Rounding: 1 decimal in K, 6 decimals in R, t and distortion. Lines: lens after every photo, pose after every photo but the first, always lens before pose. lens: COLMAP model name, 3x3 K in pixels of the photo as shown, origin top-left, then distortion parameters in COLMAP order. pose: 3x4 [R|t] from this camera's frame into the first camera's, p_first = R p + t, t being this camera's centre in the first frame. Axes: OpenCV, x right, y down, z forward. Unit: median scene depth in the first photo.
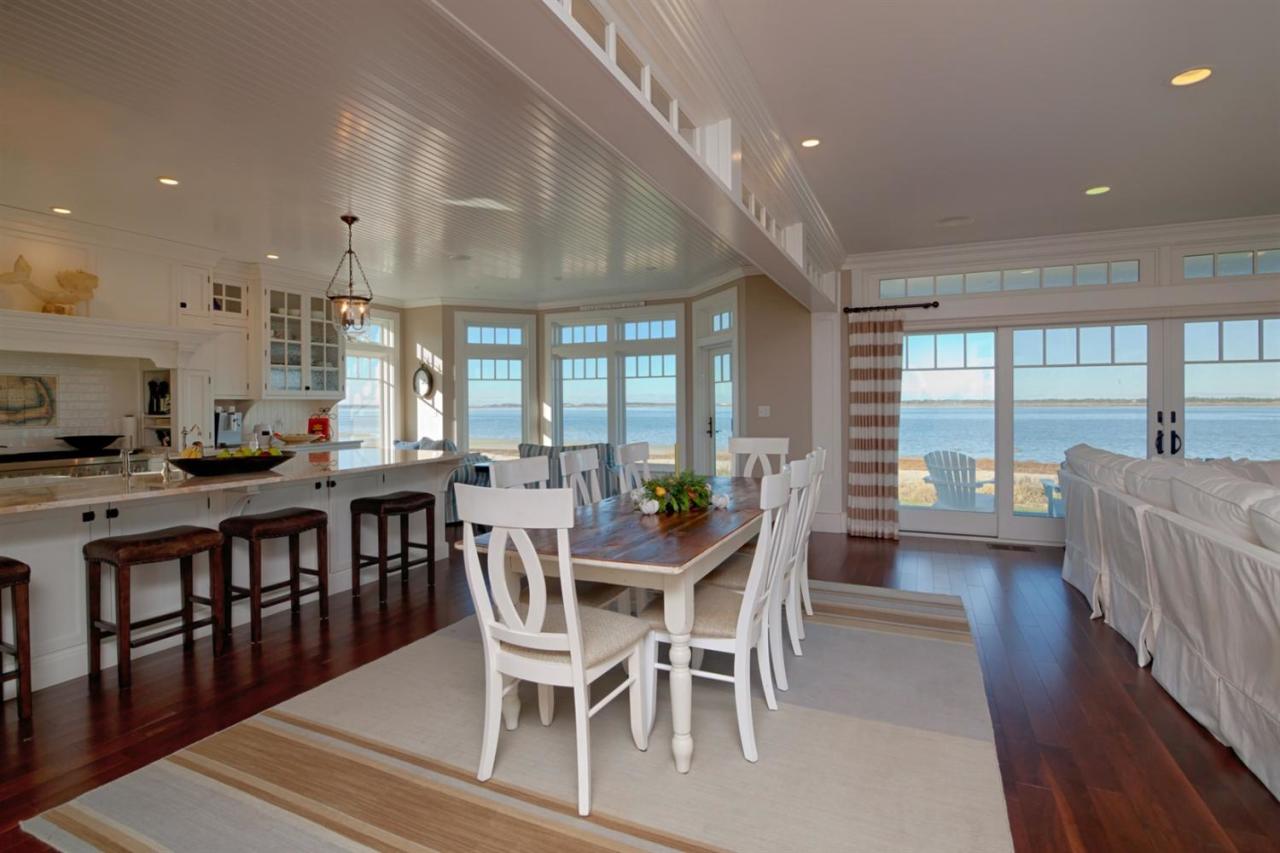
lens RADIAL K [[612.9, 0, 642.9], [0, 612.9, 404.7], [0, 0, 1]] dist [-0.021859, 0.000034]
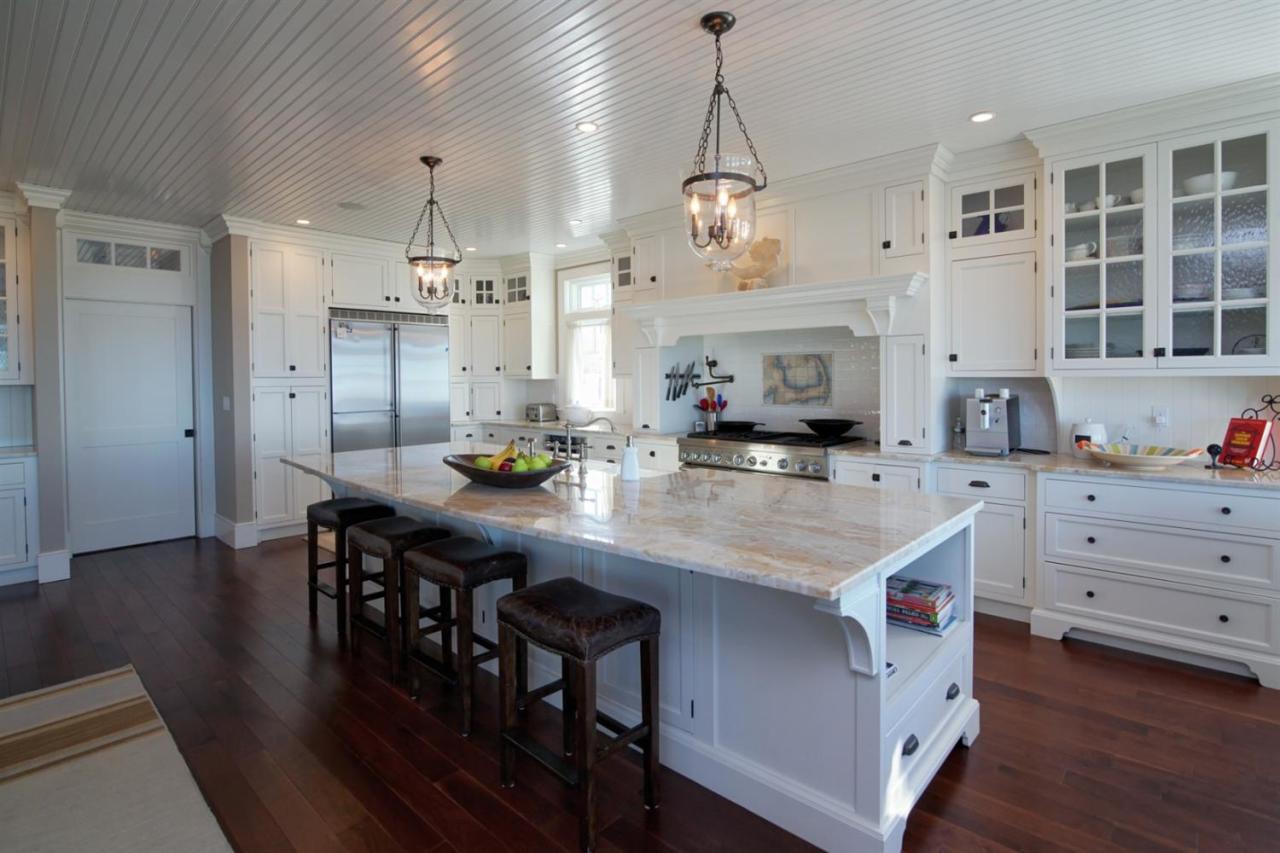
lens RADIAL K [[628.0, 0, 660.7], [0, 628.0, 394.9], [0, 0, 1]] dist [-0.005722, -0.000387]
pose [[-0.298502, 0.035092, -0.953764, 0.021973], [0.005797, 0.999372, 0.034956, -0.014368], [0.954391, 0.004906, -0.298518, 0.837550]]
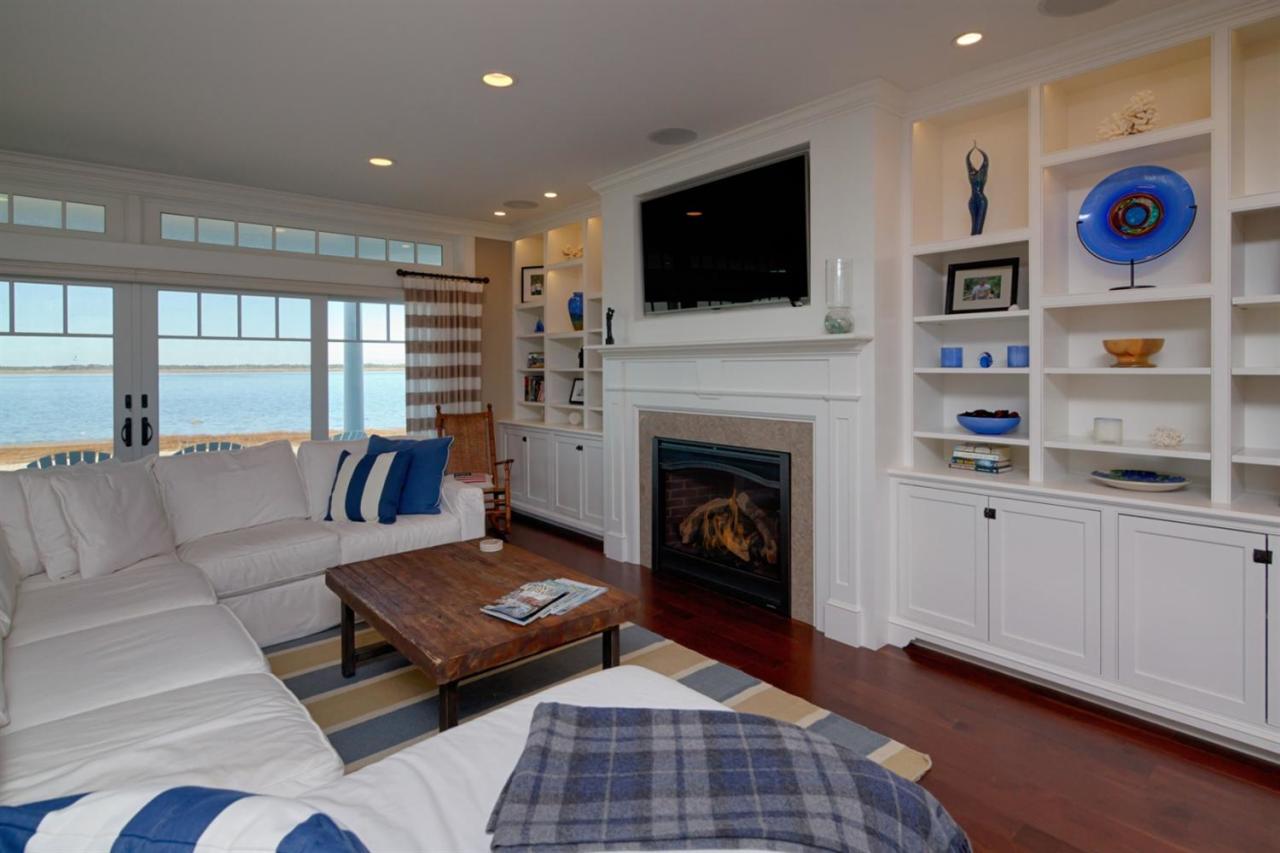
lens RADIAL K [[648.5, 0, 641.9], [0, 648.5, 368.3], [0, 0, 1]] dist [-0.004515, -0.000705]
pose [[0.421209, -0.001274, 0.906963, 0.291950], [0.003793, 0.999993, -0.000356, -0.018053], [-0.906956, 0.003590, 0.421211, -0.003967]]
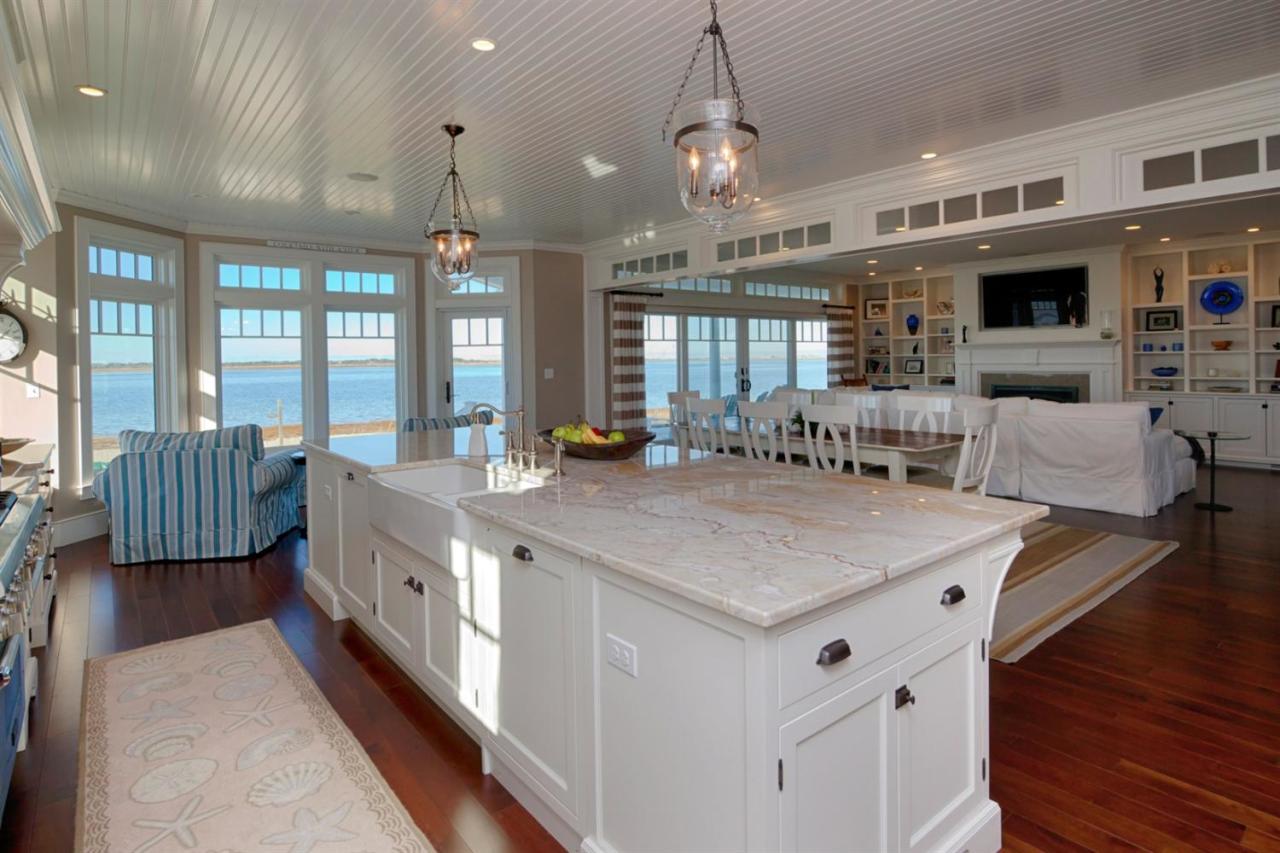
lens RADIAL K [[668.3, 0, 641.8], [0, 668.3, 361.7], [0, 0, 1]] dist [-0.017586, 0.000502]
pose [[0.446388, -0.005815, 0.894821, -0.846101], [0.012492, 0.999922, 0.000267, -0.009623], [-0.894752, 0.011059, 0.446426, 0.321700]]
